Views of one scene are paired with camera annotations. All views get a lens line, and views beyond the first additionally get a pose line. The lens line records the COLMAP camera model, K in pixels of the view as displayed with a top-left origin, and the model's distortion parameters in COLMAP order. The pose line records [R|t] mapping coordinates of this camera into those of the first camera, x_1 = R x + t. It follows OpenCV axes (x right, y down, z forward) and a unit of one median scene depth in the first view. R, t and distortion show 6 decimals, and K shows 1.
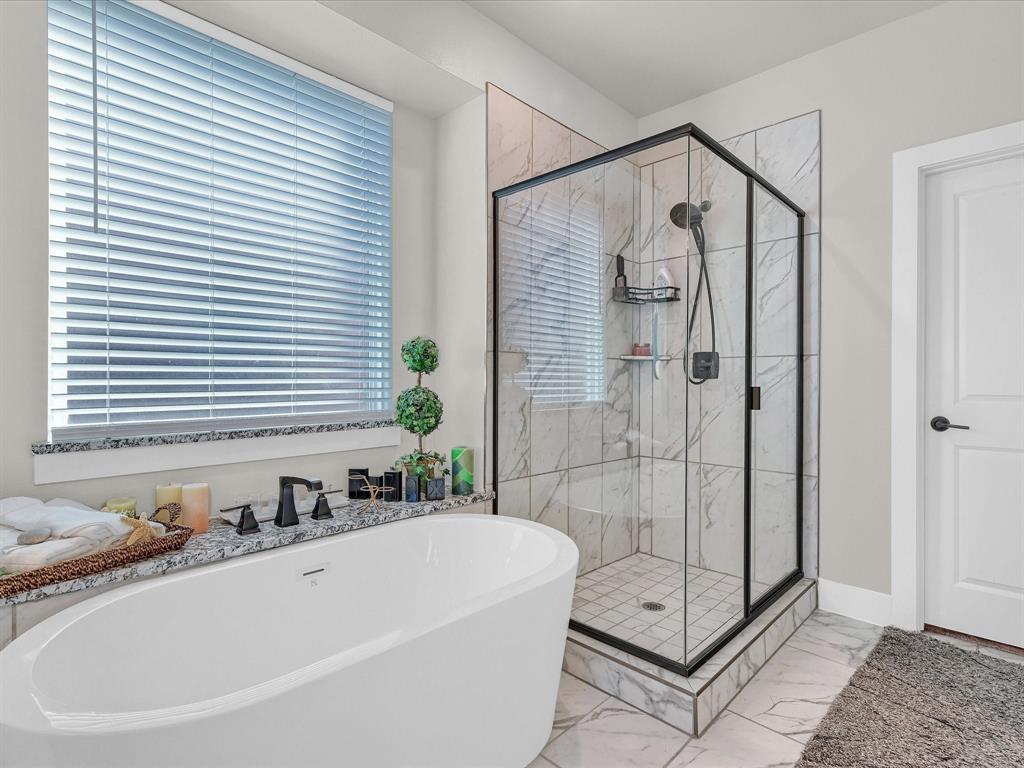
lens RADIAL K [[509.7, 0, 512.0], [0, 509.7, 384.0], [0, 0, 1]] dist [0.001602, 0.000216]
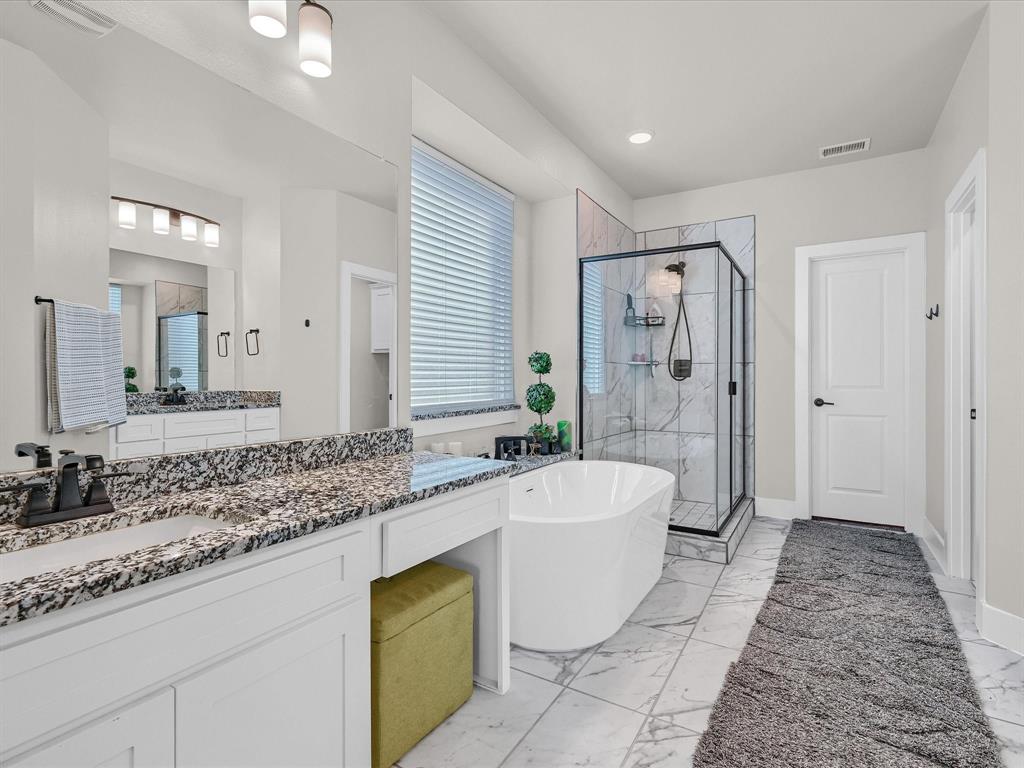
lens RADIAL K [[487.9, 0, 516.7], [0, 487.9, 382.4], [0, 0, 1]] dist [0.001706, 0.000776]
pose [[0.975162, -0.004744, 0.221444, -0.564594], [0.004674, 0.999989, 0.000841, 0.002729], [-0.221445, 0.000215, 0.975173, -0.424126]]
